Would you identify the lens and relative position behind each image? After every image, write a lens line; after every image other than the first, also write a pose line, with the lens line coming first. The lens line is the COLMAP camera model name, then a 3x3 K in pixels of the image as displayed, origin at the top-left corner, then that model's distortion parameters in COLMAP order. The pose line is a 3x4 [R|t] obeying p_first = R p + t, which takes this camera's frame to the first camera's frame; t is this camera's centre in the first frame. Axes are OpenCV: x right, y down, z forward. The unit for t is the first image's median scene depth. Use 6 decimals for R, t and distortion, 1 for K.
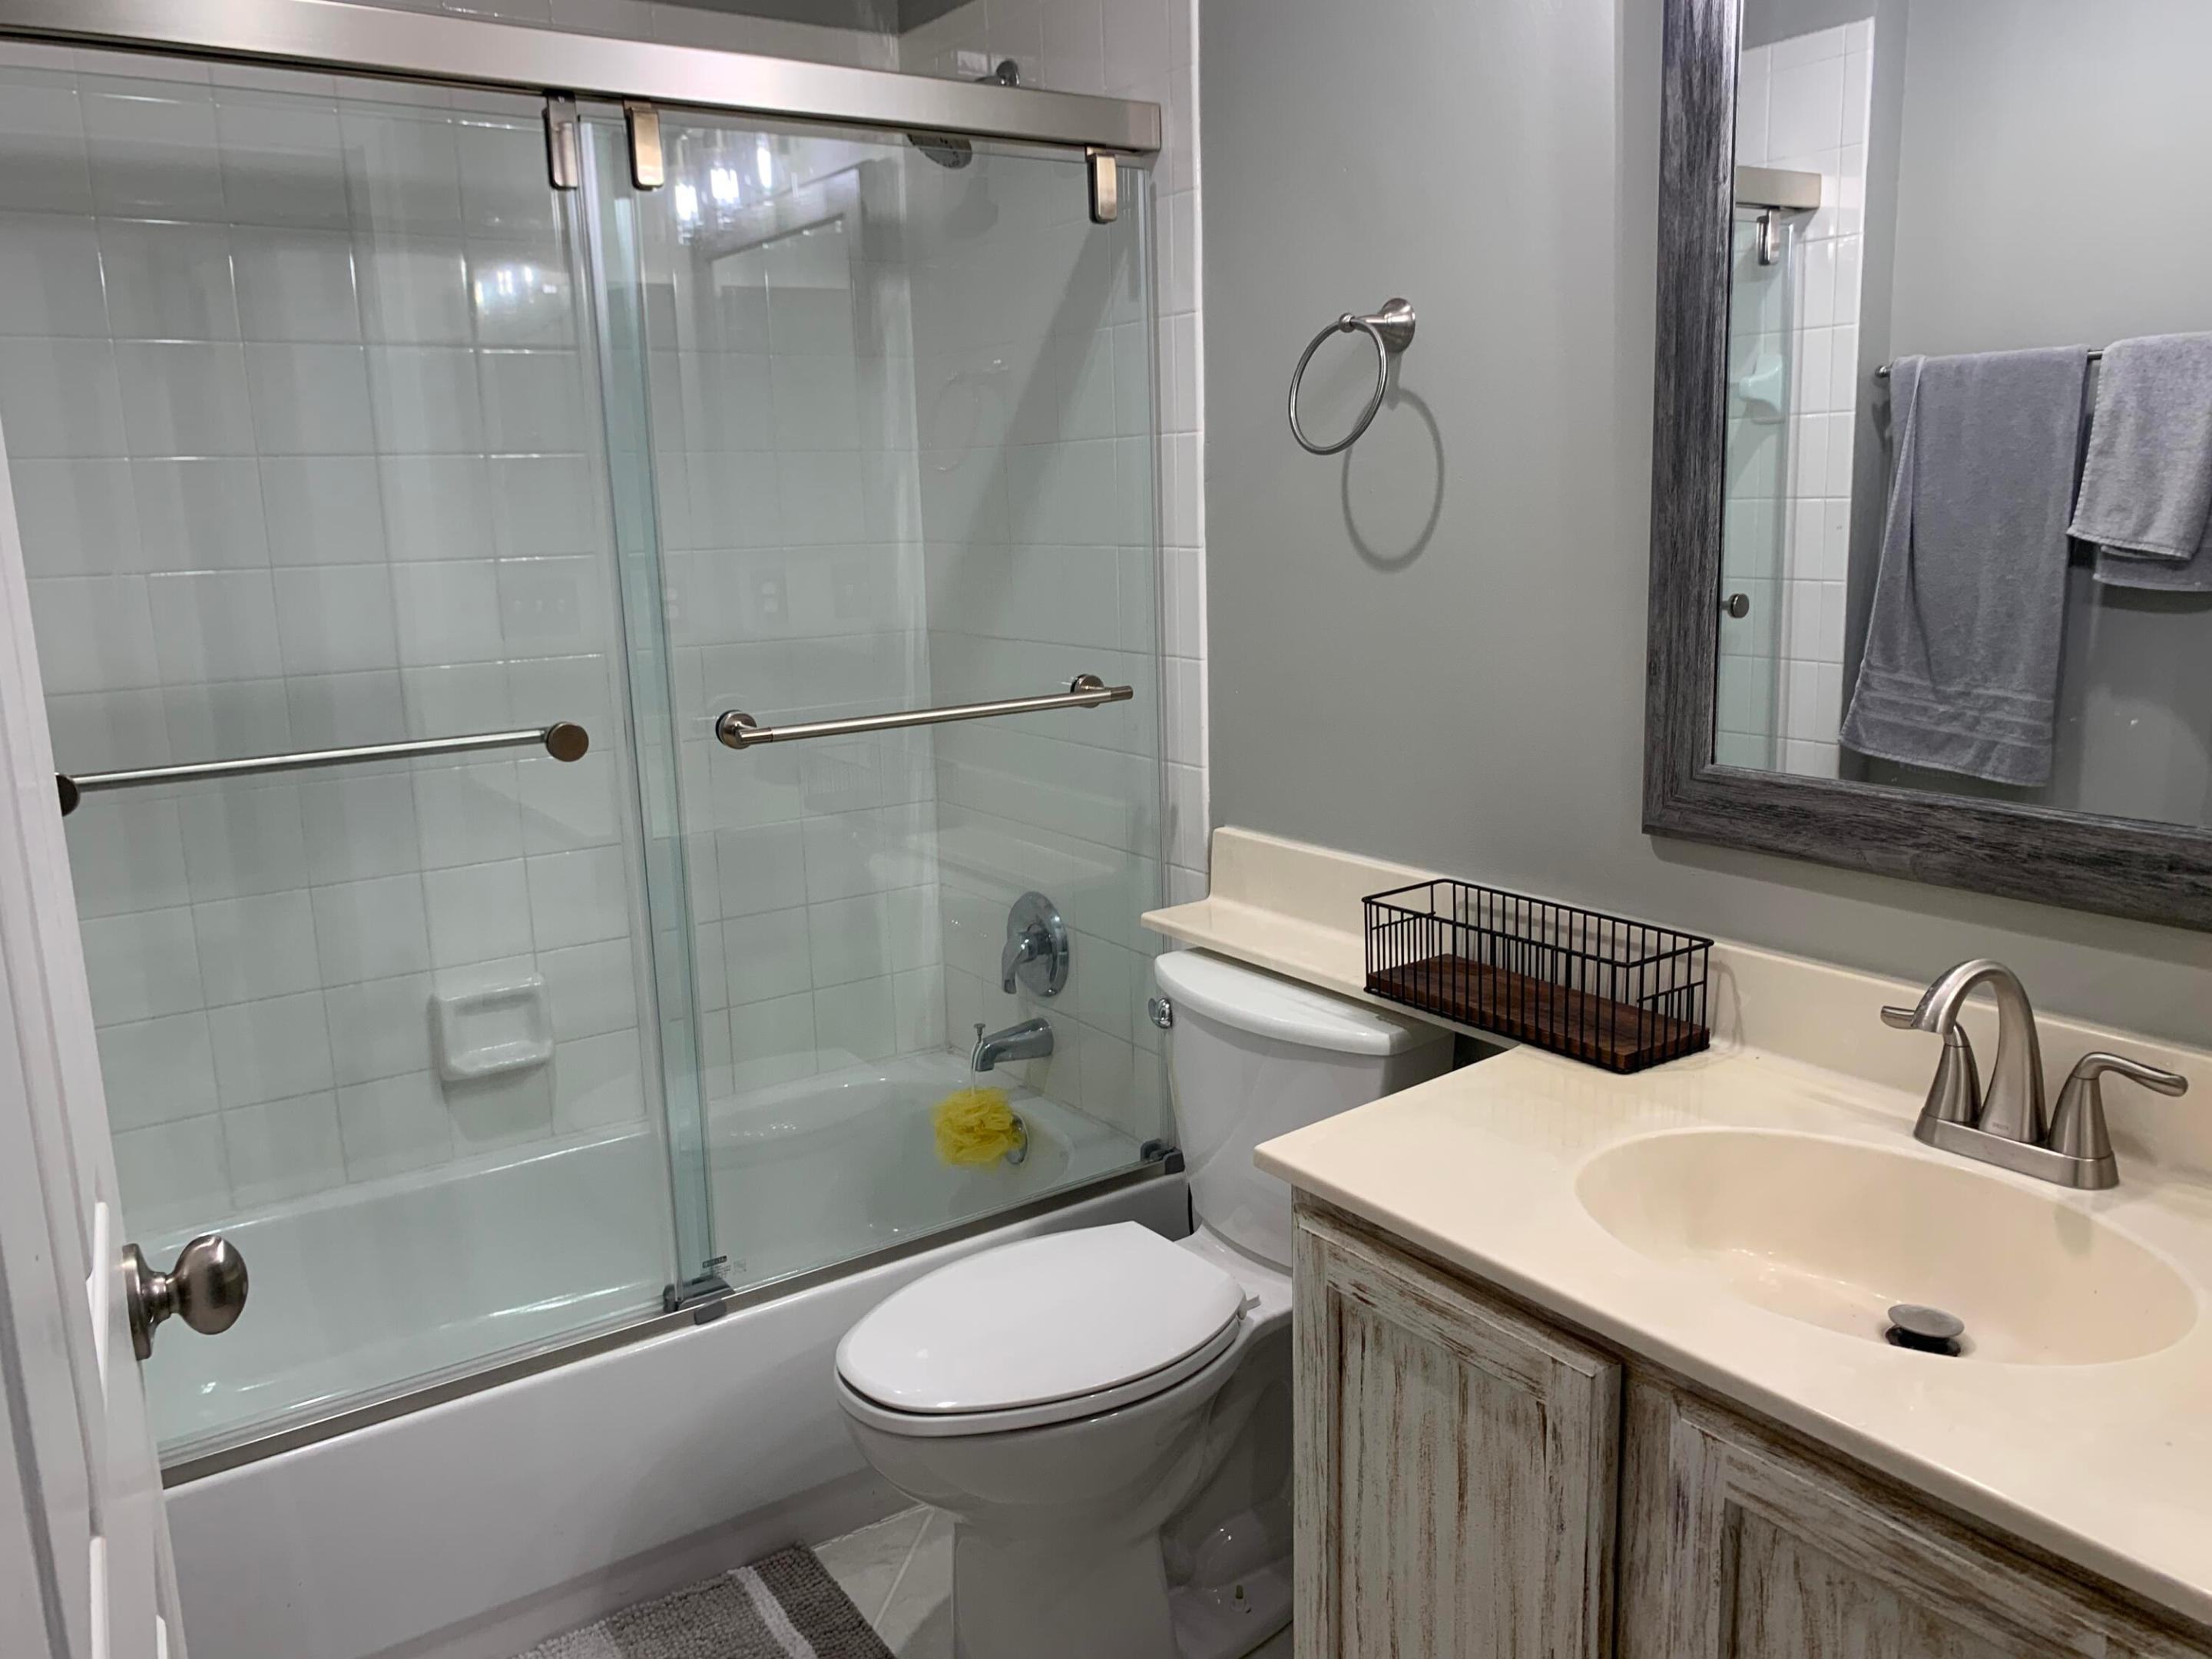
lens RADIAL K [[1683.0, 0, 1208.7], [0, 1683.0, 837.0], [0, 0, 1]] dist [0.065613, -0.132543]
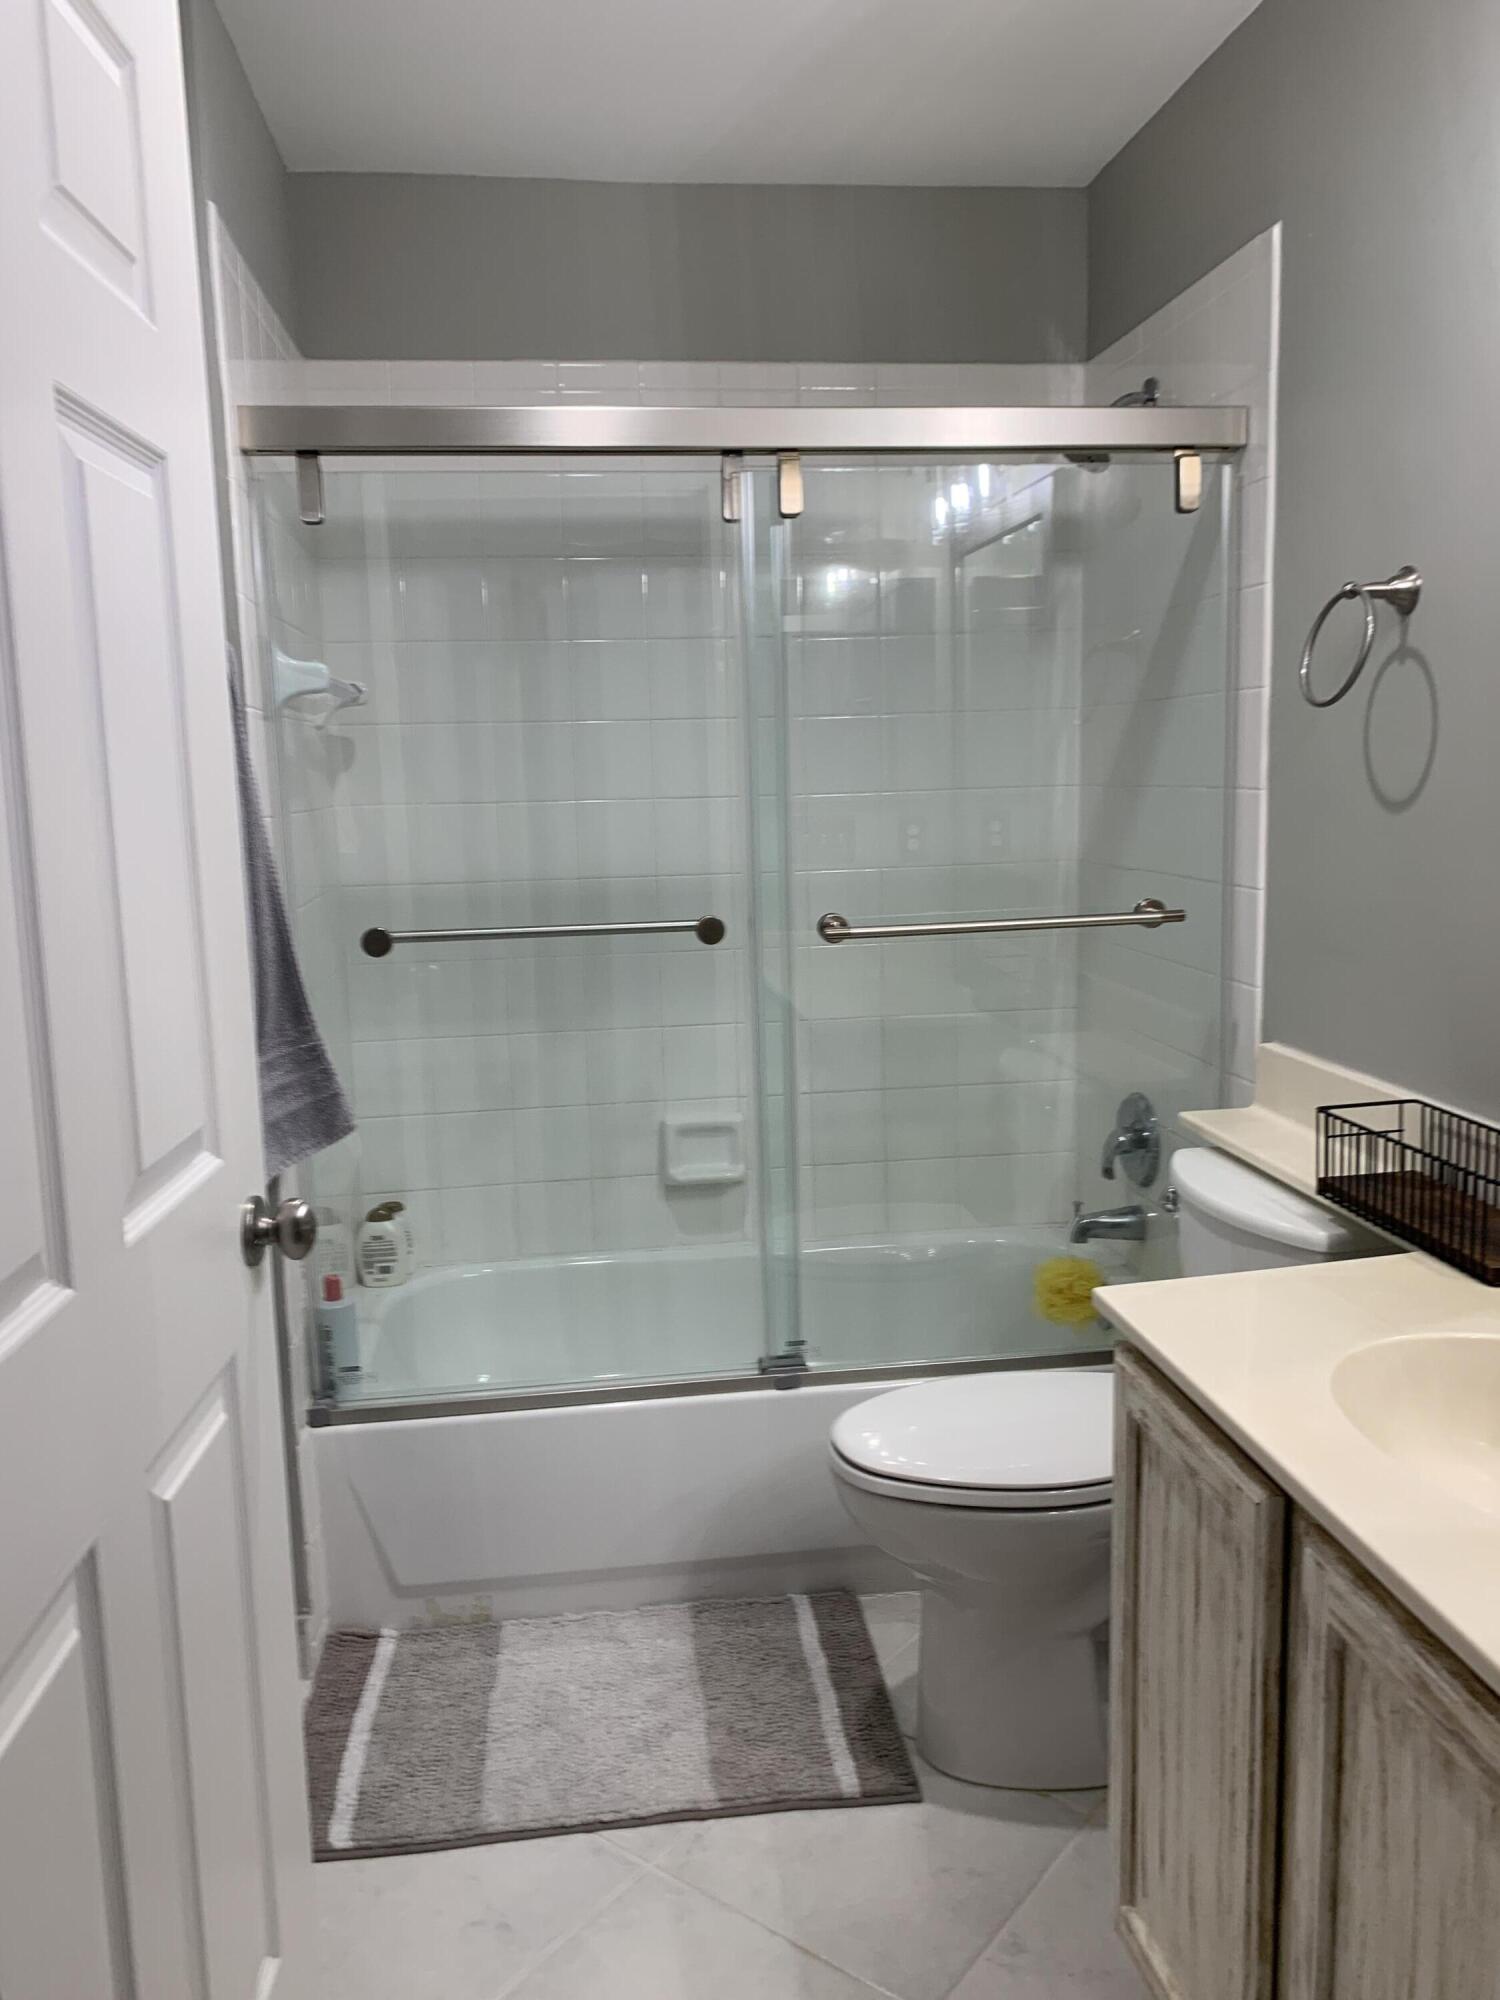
lens RADIAL K [[1519.1, 0, 749.6], [0, 1519.1, 992.1], [0, 0, 1]] dist [0.014819, -0.015833]
pose [[0.887827, 0.074058, -0.454179, 0.175997], [-0.092276, 0.995570, -0.018044, 0.011411], [0.450830, 0.057930, 0.890728, -0.046853]]
